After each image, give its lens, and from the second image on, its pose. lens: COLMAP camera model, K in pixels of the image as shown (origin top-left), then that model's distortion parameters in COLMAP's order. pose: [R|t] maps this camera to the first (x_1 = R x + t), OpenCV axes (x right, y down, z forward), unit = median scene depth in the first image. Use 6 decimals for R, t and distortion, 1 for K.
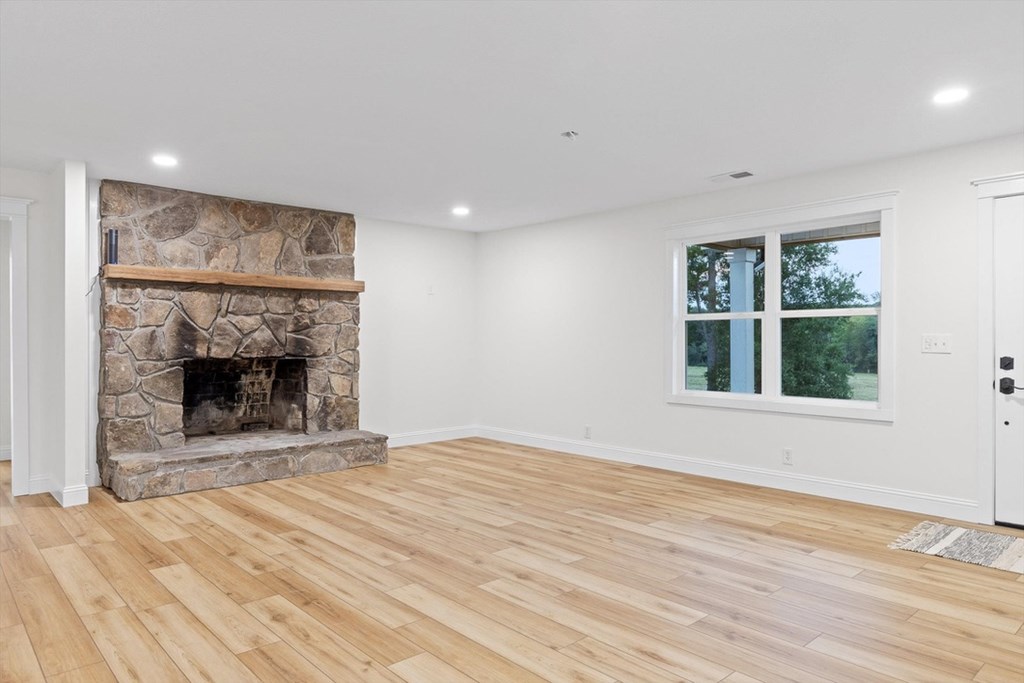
lens RADIAL K [[655.8, 0, 512.0], [0, 655.8, 341.5], [0, 0, 1]] dist [0.000441, 0.000485]
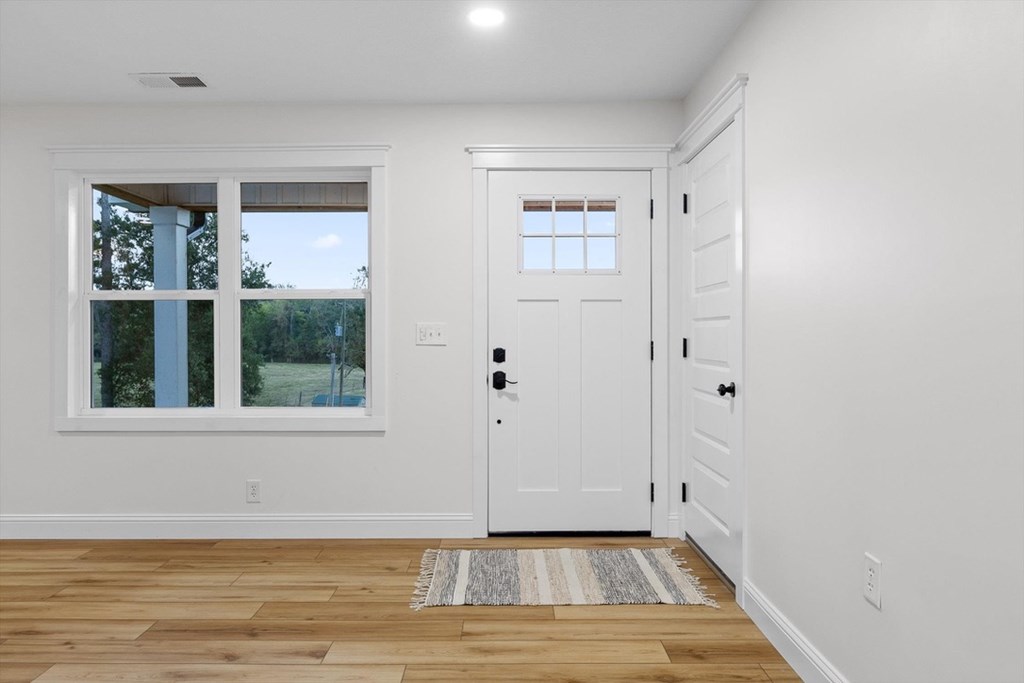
lens RADIAL K [[685.6, 0, 508.8], [0, 685.6, 330.6], [0, 0, 1]] dist [-0.006956, -0.002974]
pose [[0.675173, -0.002396, 0.737655, 0.054229], [0.003825, 0.999993, -0.000253, -0.000364], [-0.737649, 0.002992, 0.675177, 0.279008]]
